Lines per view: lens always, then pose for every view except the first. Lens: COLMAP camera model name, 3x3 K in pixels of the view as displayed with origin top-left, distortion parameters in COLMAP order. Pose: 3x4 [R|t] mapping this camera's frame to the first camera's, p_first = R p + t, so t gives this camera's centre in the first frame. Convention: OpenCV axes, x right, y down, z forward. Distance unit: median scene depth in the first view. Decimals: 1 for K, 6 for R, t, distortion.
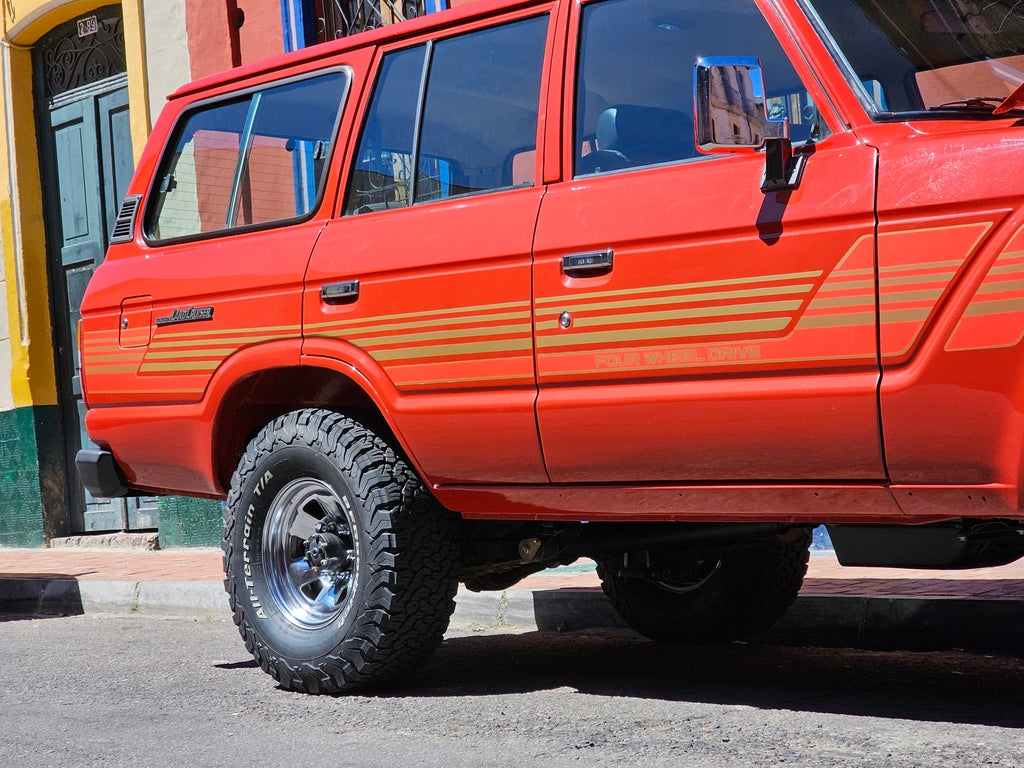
lens RADIAL K [[1900.7, 0, 503.7], [0, 1900.7, 378.2], [0, 0, 1]] dist [0.113303, 0.000000]
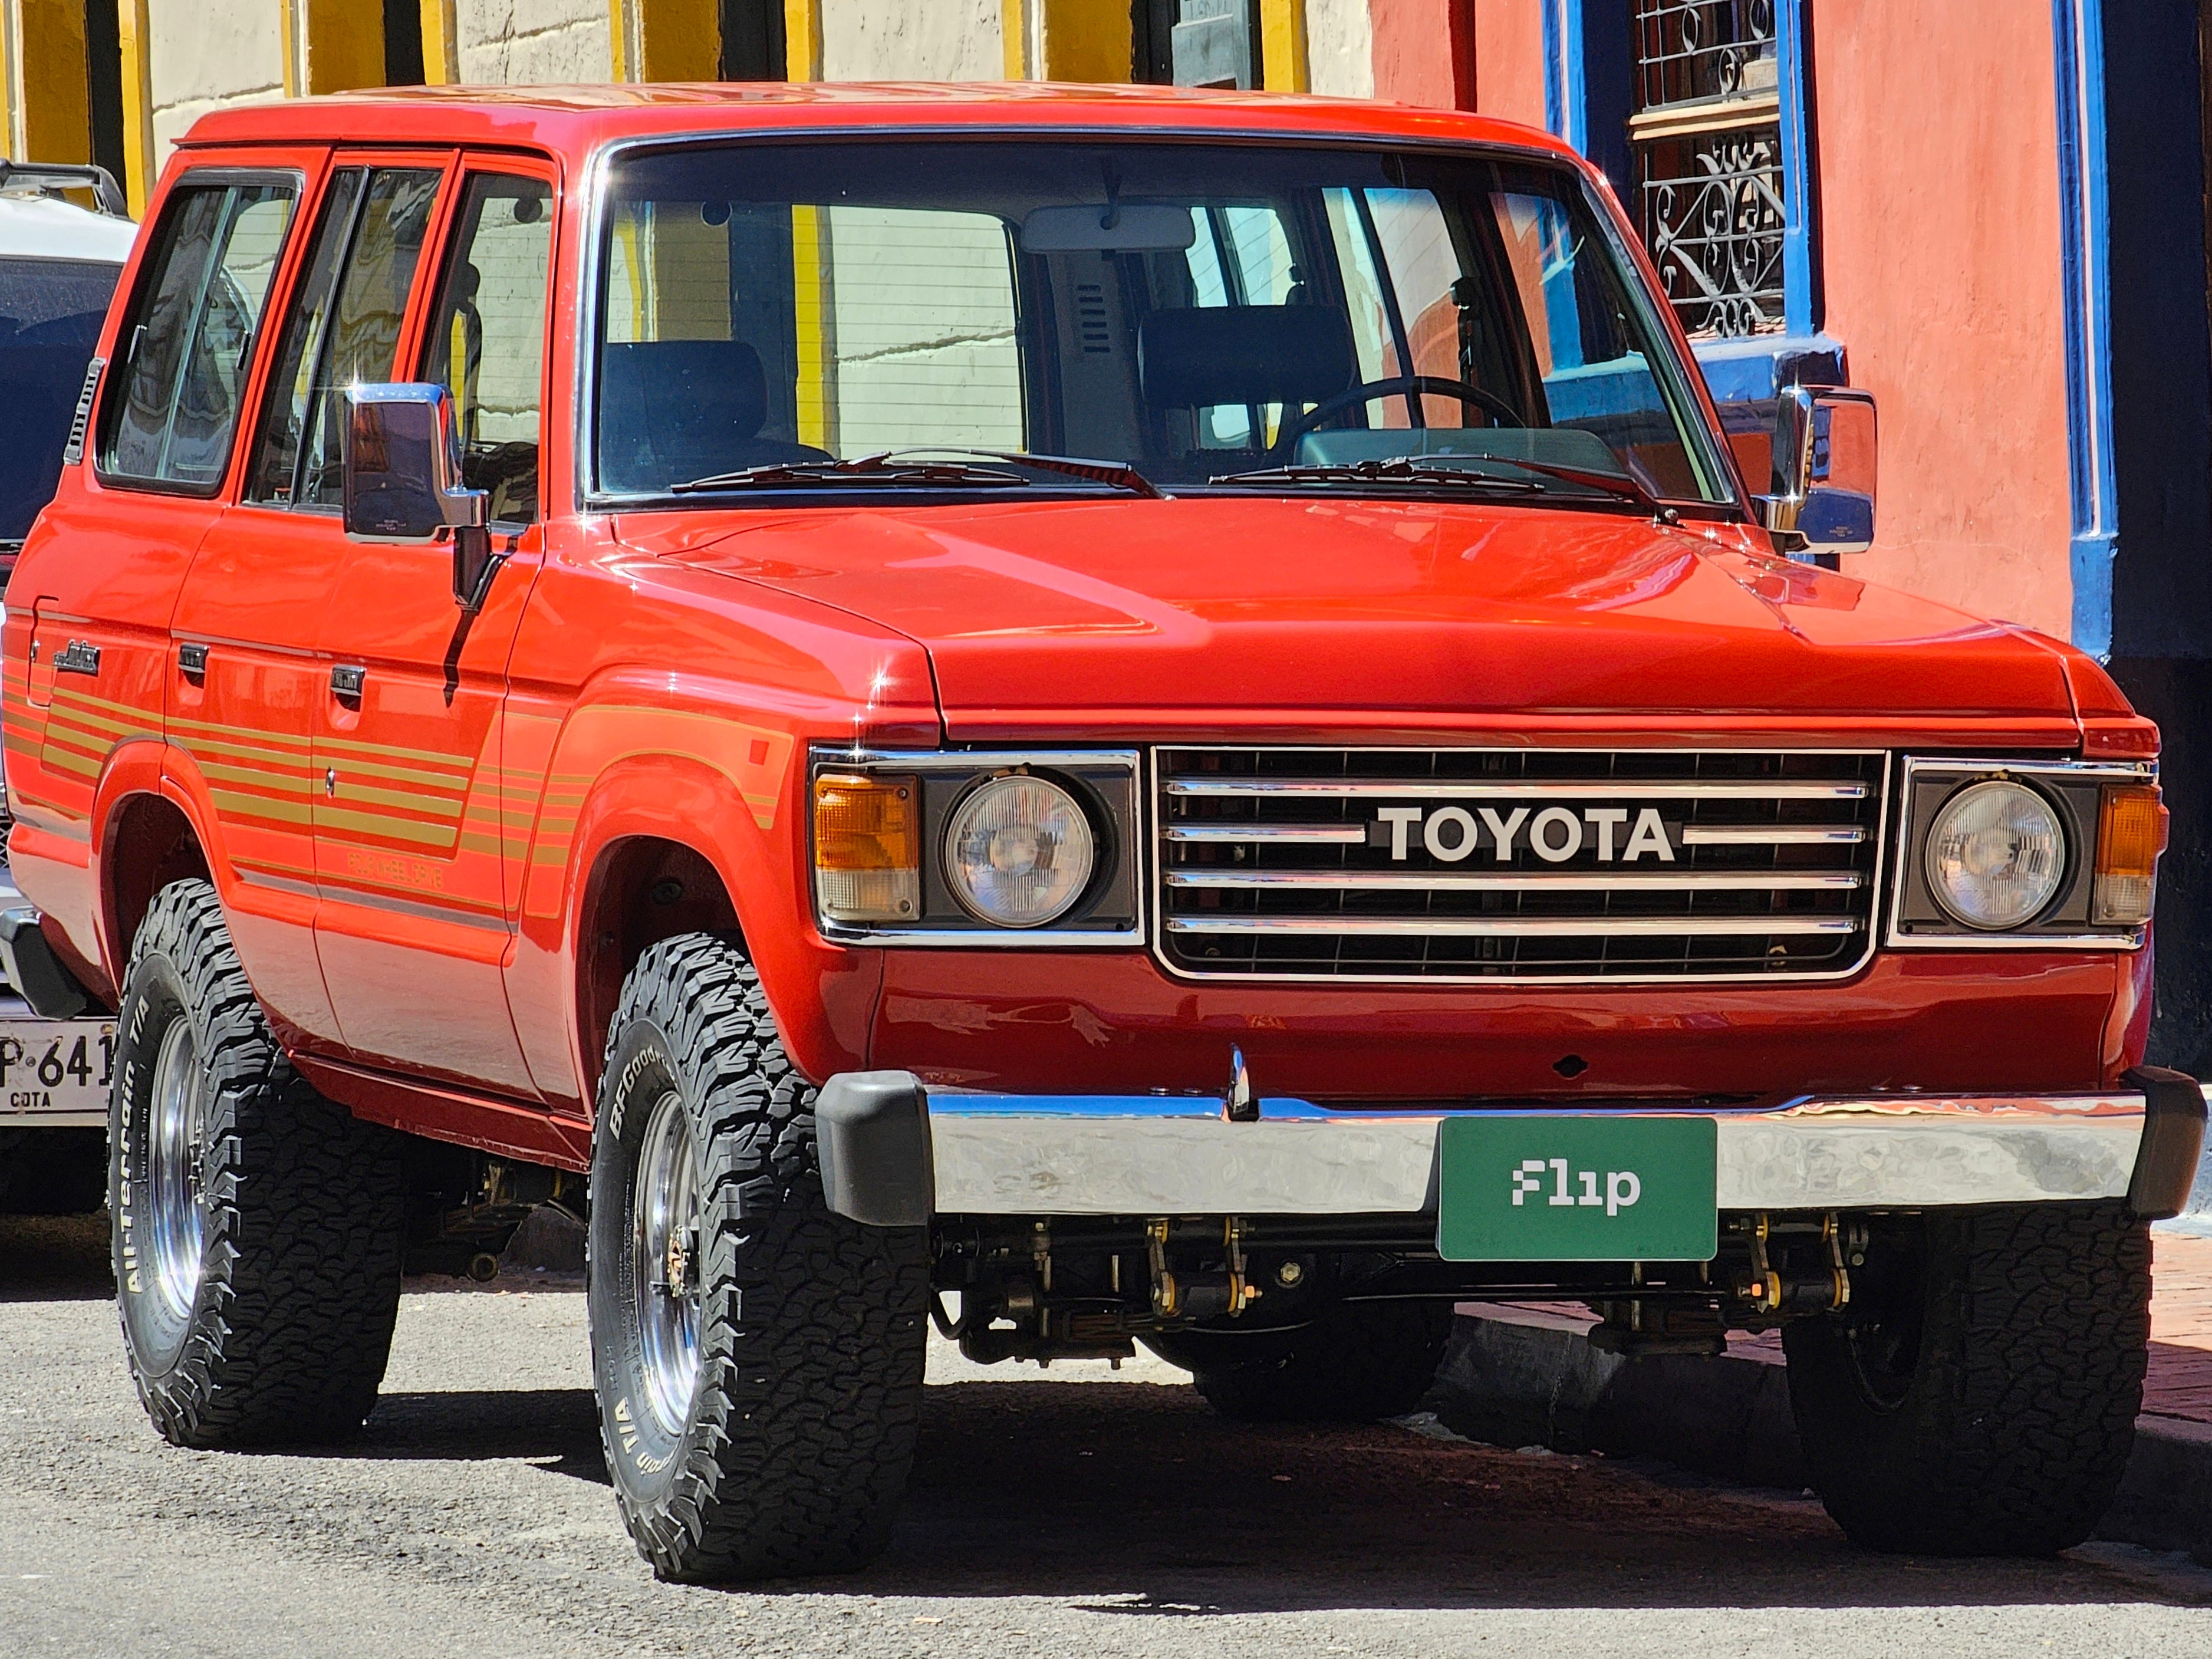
lens RADIAL K [[14712.7, 0, 1265.2], [0, 14712.7, 699.5], [0, 0, 1]] dist [1.169968, 0.000000]
pose [[0.894619, 0.042267, -0.444826, 1.835545], [-0.010819, 0.997273, 0.073002, -0.310647], [0.446698, -0.060496, 0.892637, -2.289189]]
